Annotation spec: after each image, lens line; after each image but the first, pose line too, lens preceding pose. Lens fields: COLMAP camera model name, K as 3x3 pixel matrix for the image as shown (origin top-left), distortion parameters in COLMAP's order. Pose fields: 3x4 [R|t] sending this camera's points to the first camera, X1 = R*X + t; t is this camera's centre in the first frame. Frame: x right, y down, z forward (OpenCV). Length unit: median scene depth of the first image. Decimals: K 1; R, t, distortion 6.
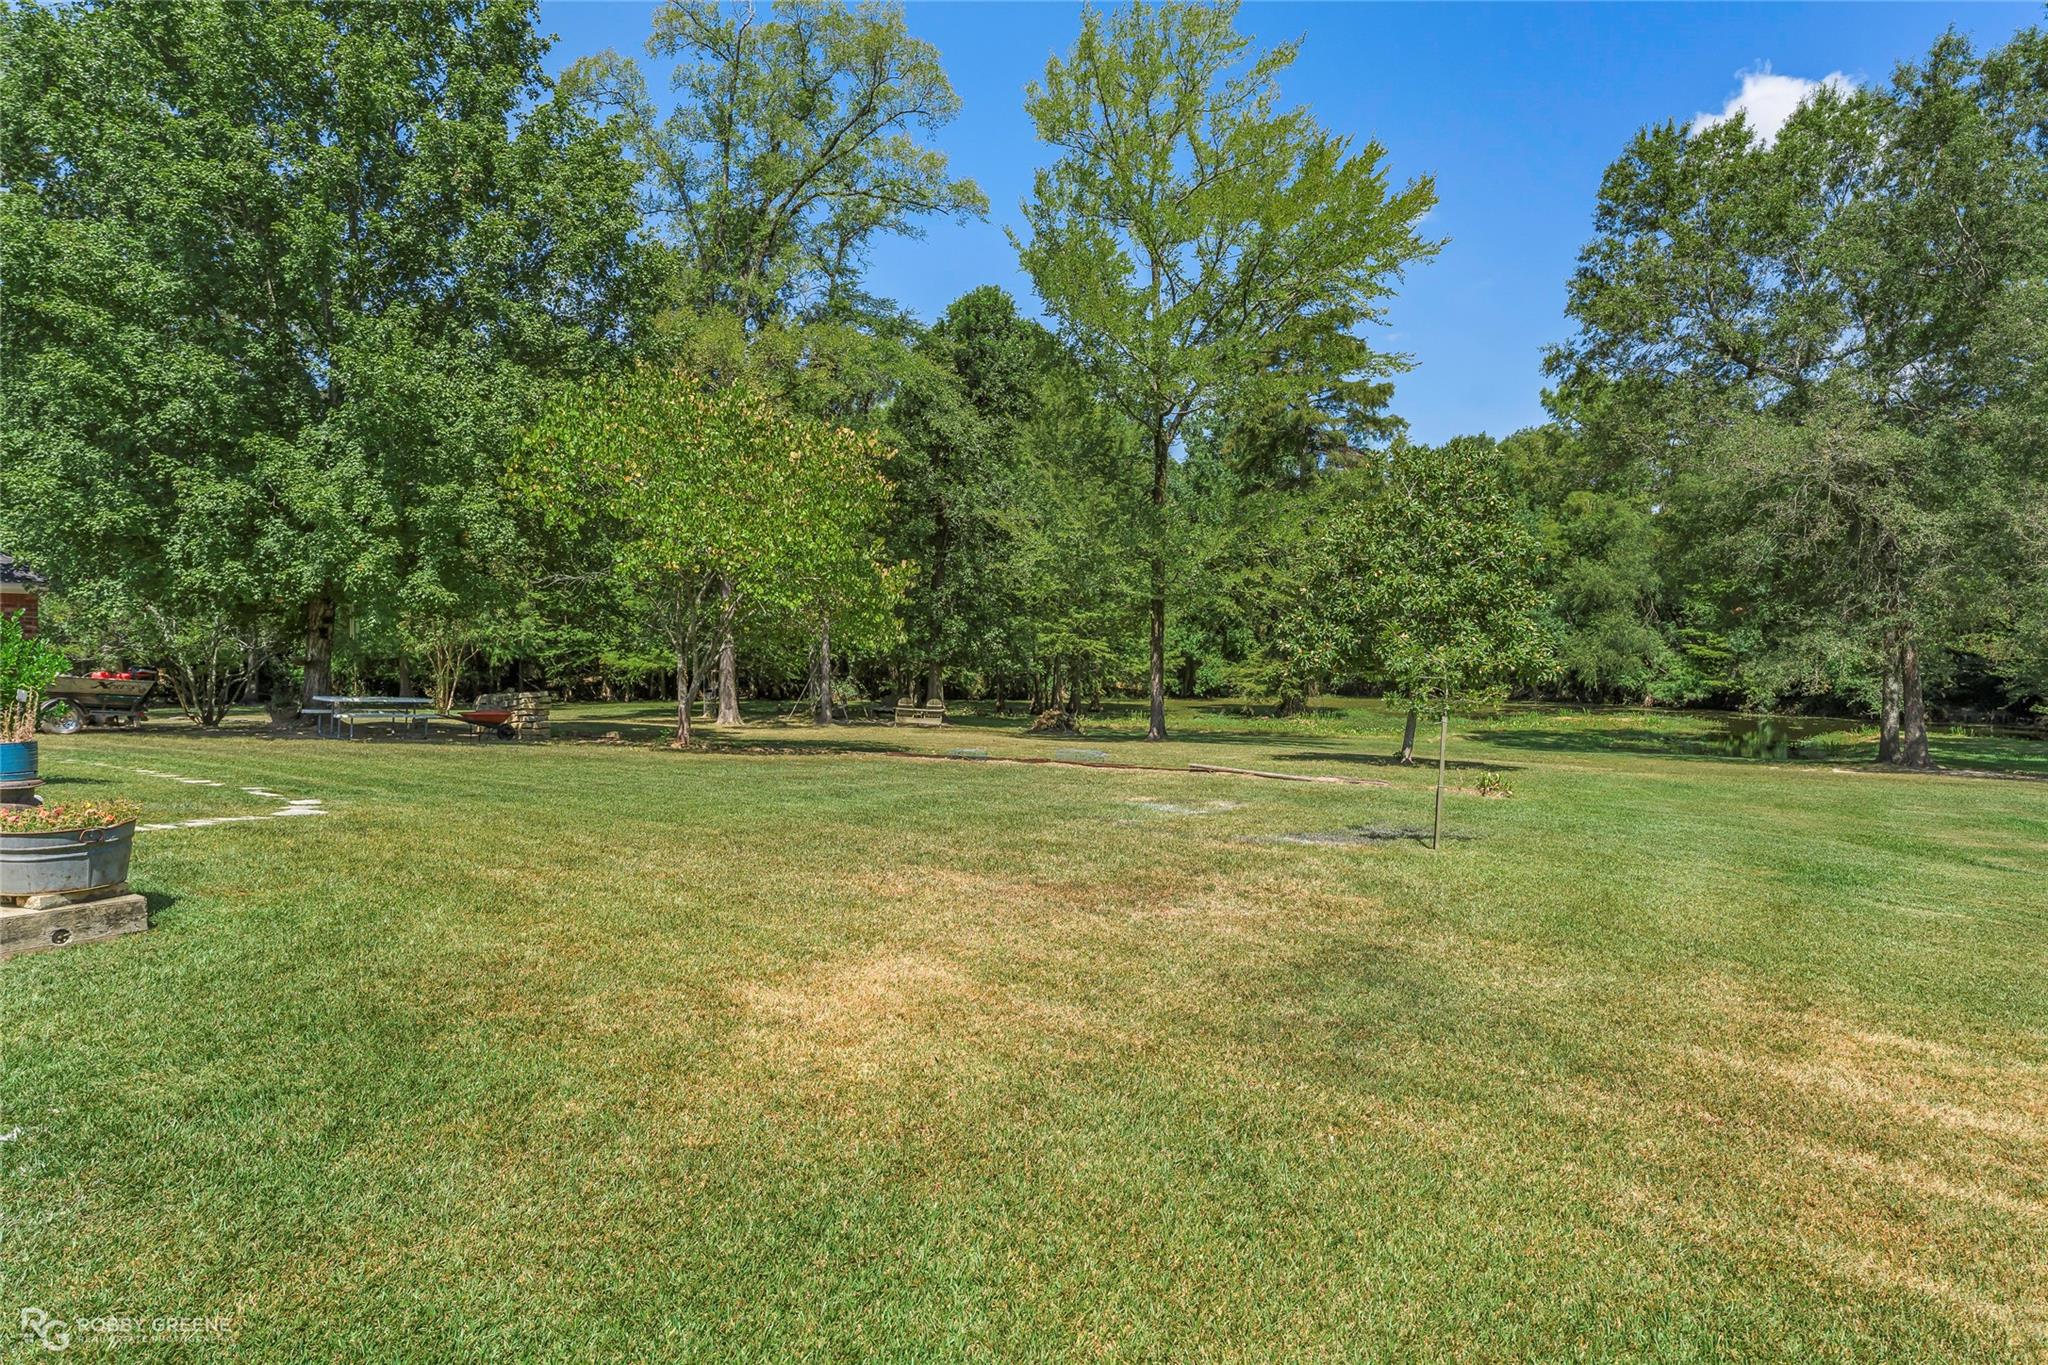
lens RADIAL K [[1247.0, 0, 1023.6], [0, 1247.0, 686.1], [0, 0, 1]] dist [-0.010310, -0.001557]
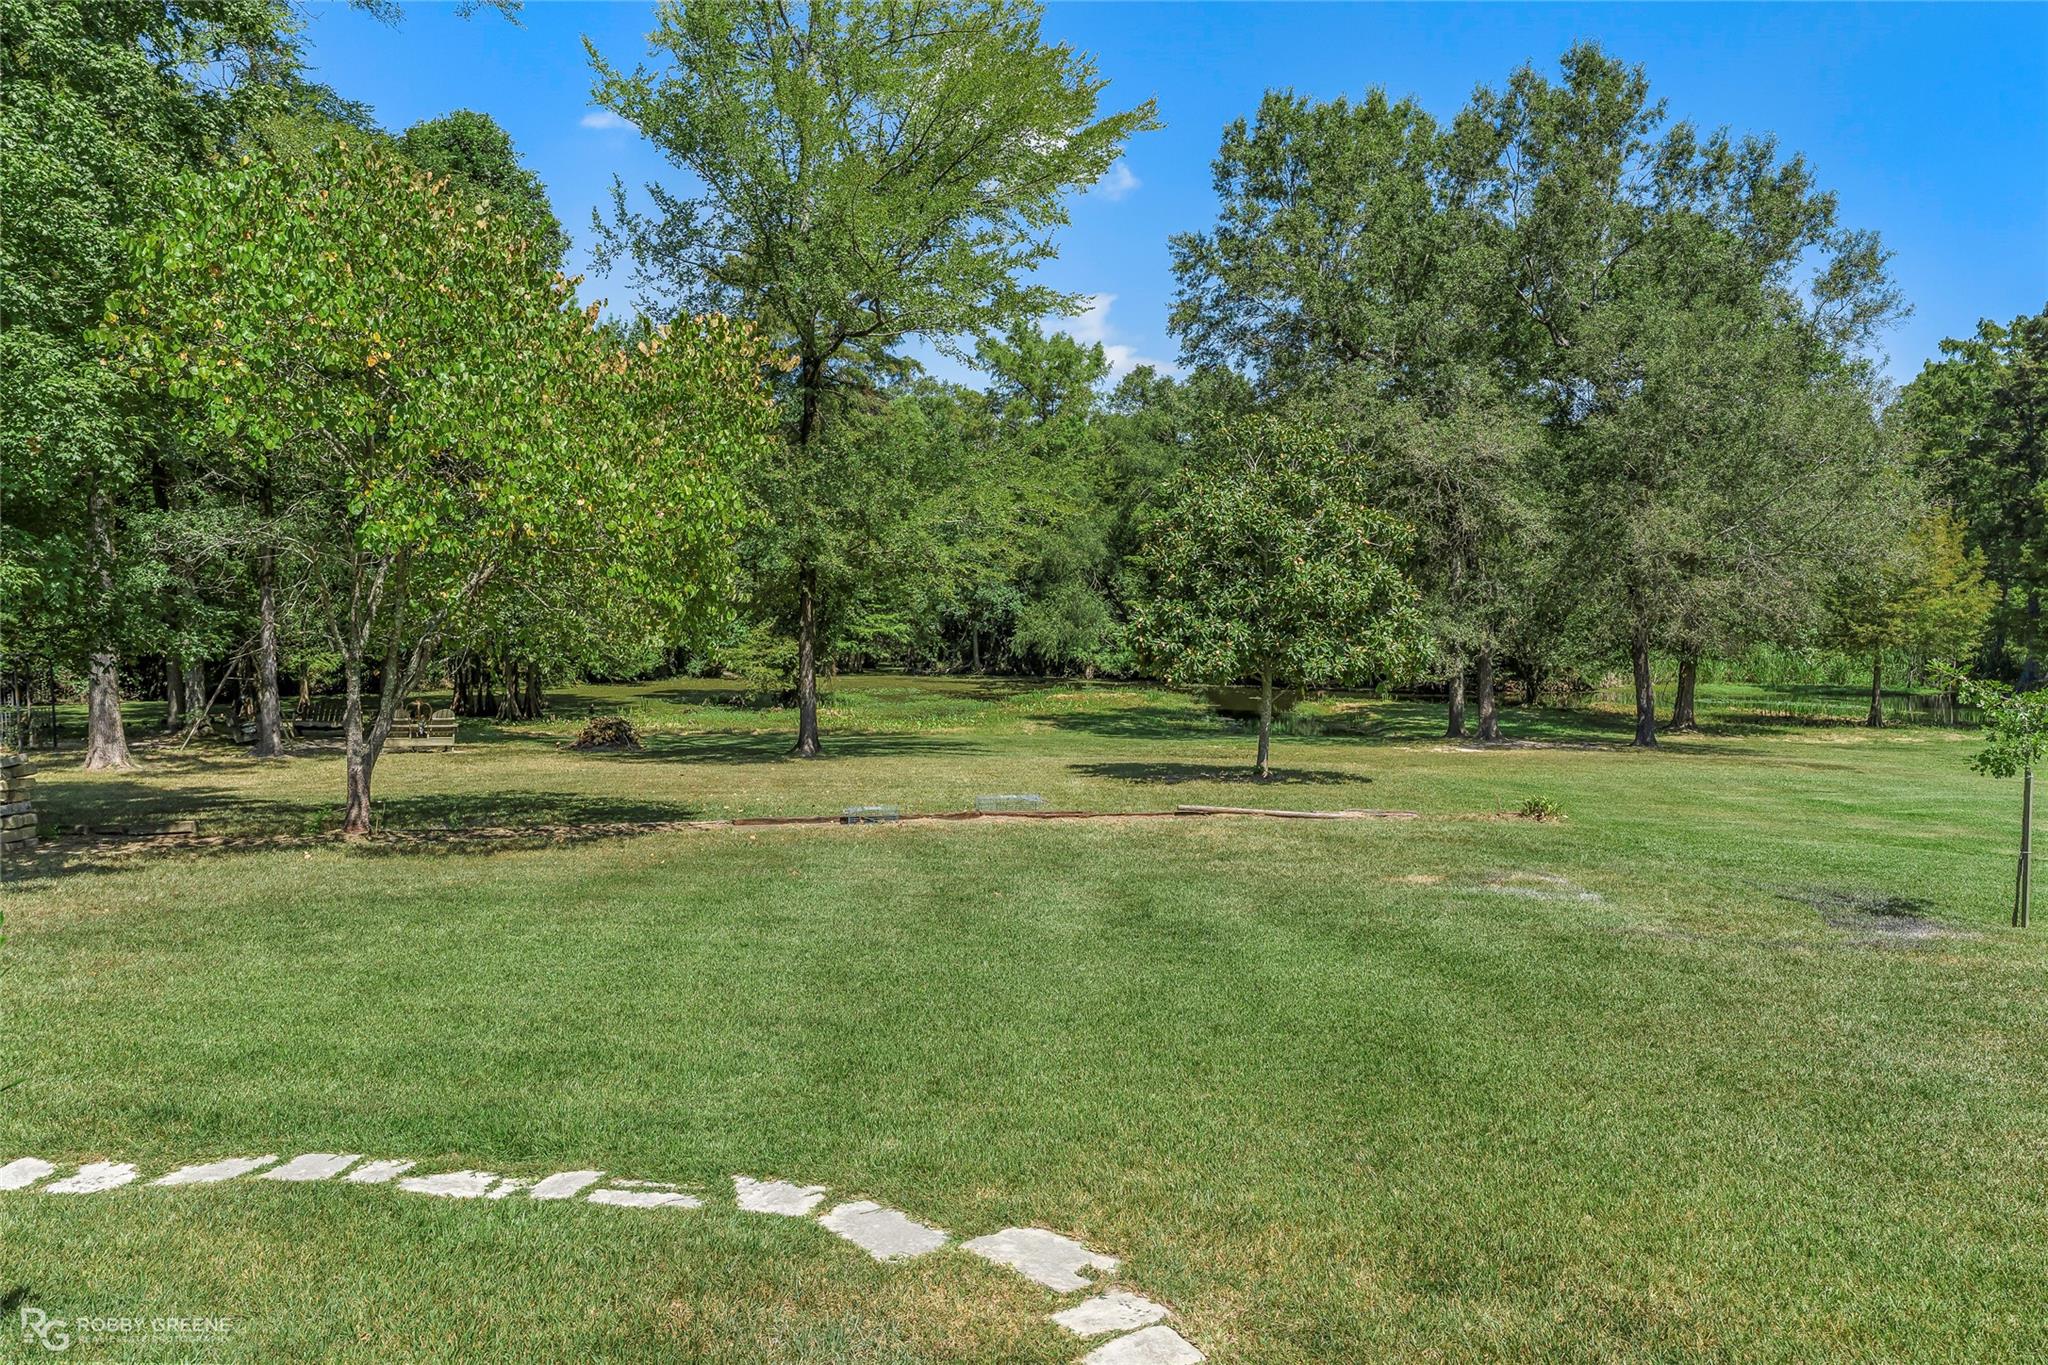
lens RADIAL K [[1363.1, 0, 1018.1], [0, 1363.1, 687.4], [0, 0, 1]] dist [0.005232, 0.000498]
pose [[0.789494, -0.031746, 0.612937, -0.214531], [0.008774, 0.999143, 0.040448, -0.021453], [-0.613696, -0.026556, 0.789096, 0.184573]]
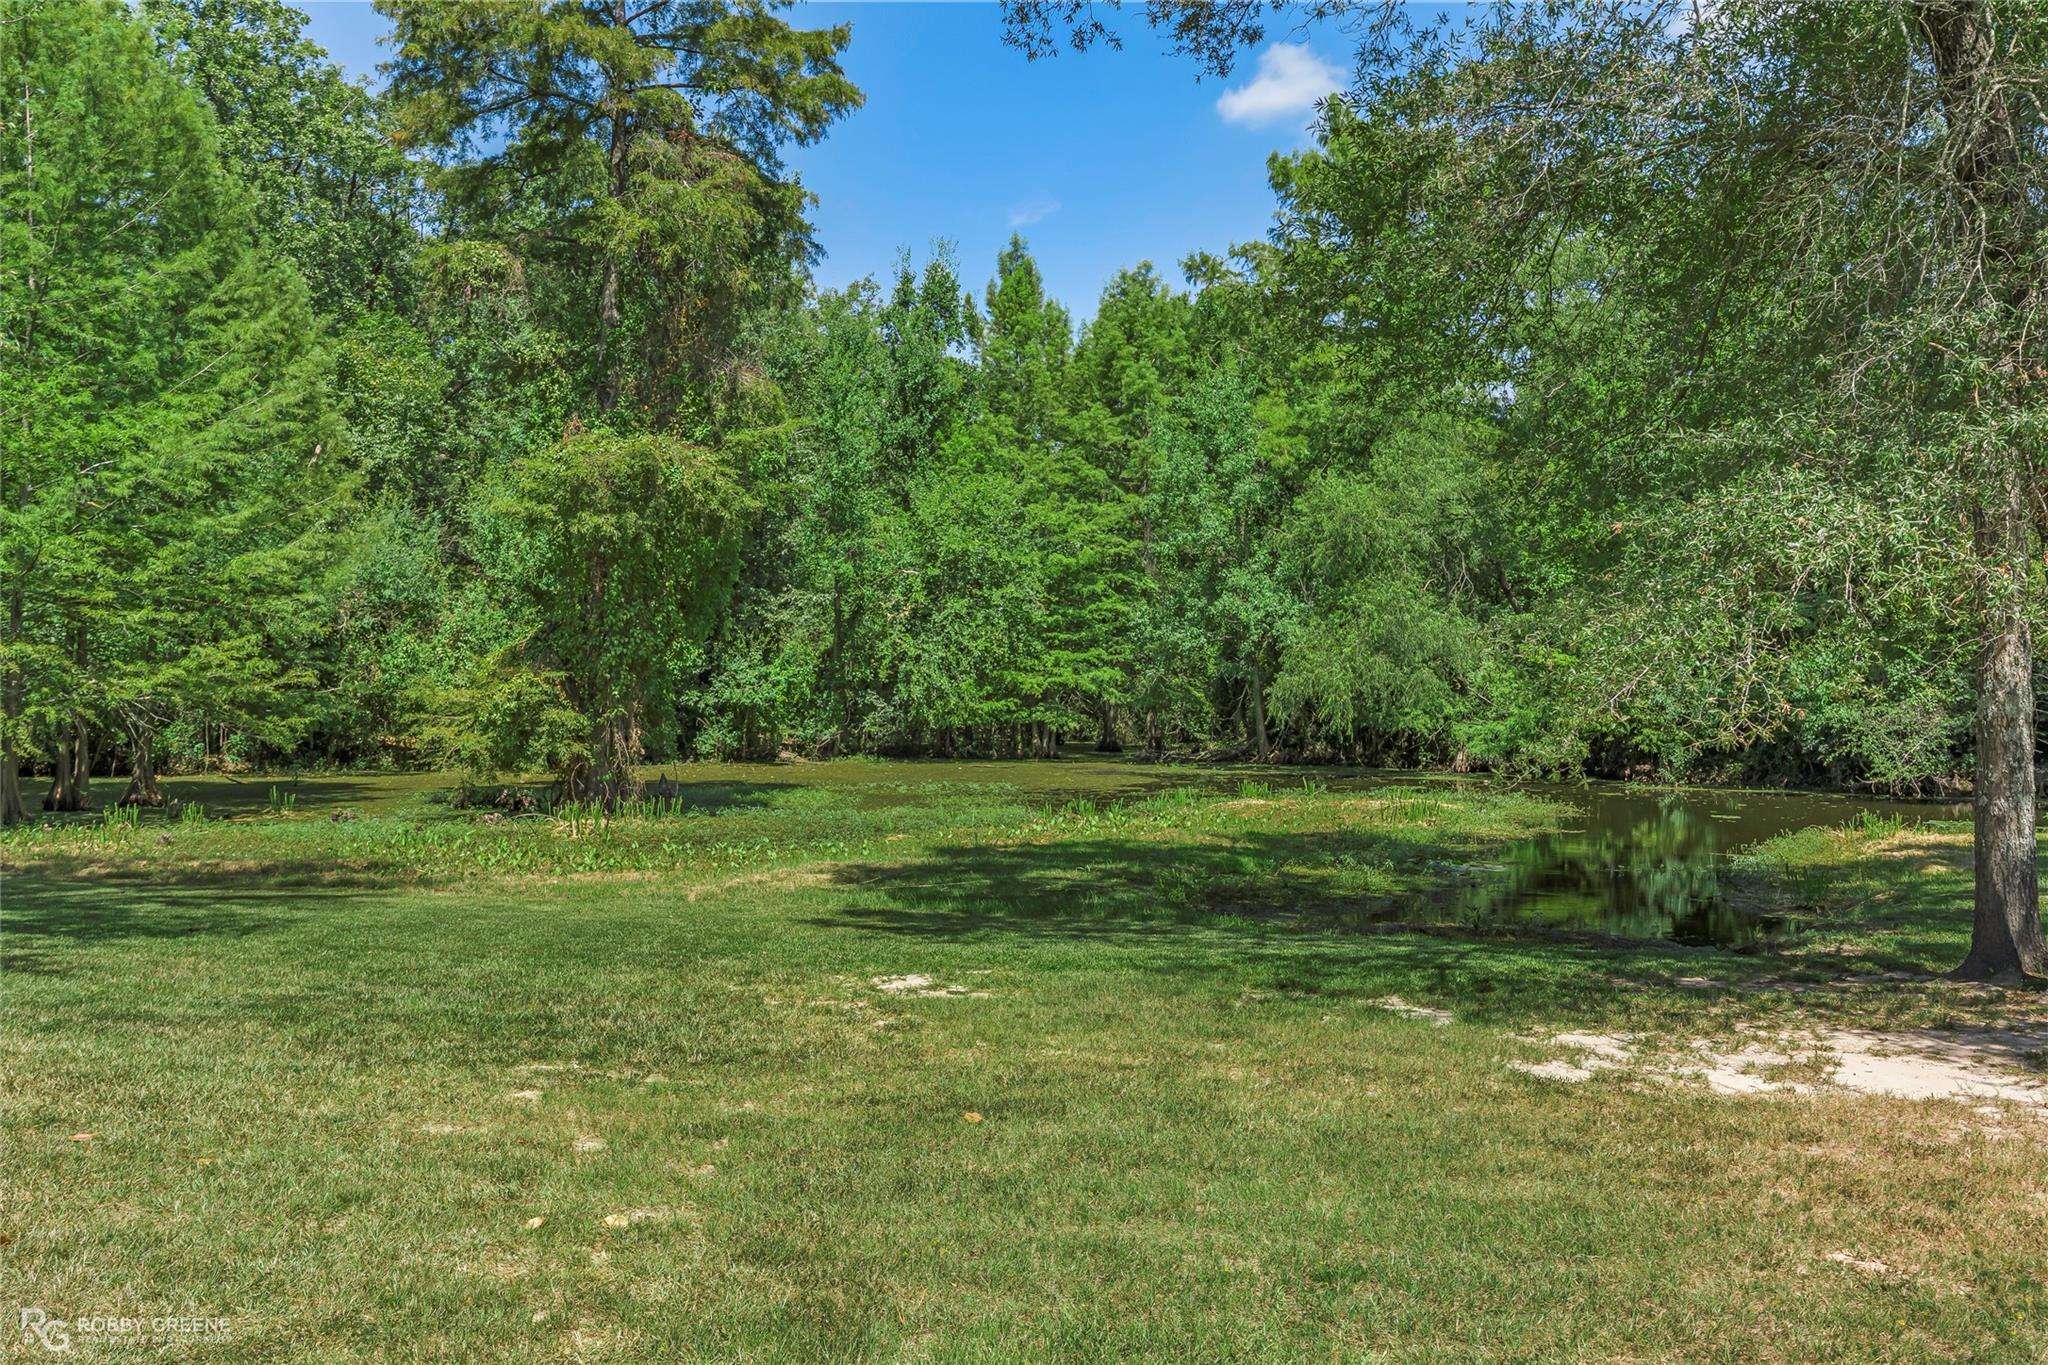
lens RADIAL K [[1847.9, 0, 1022.4], [0, 1847.9, 685.5], [0, 0, 1]] dist [-0.052569, -0.008457]
pose [[0.983656, -0.004359, 0.180007, 0.207363], [0.009837, 0.999515, -0.029554, 0.002209], [-0.179791, 0.030841, 0.983221, 0.322602]]
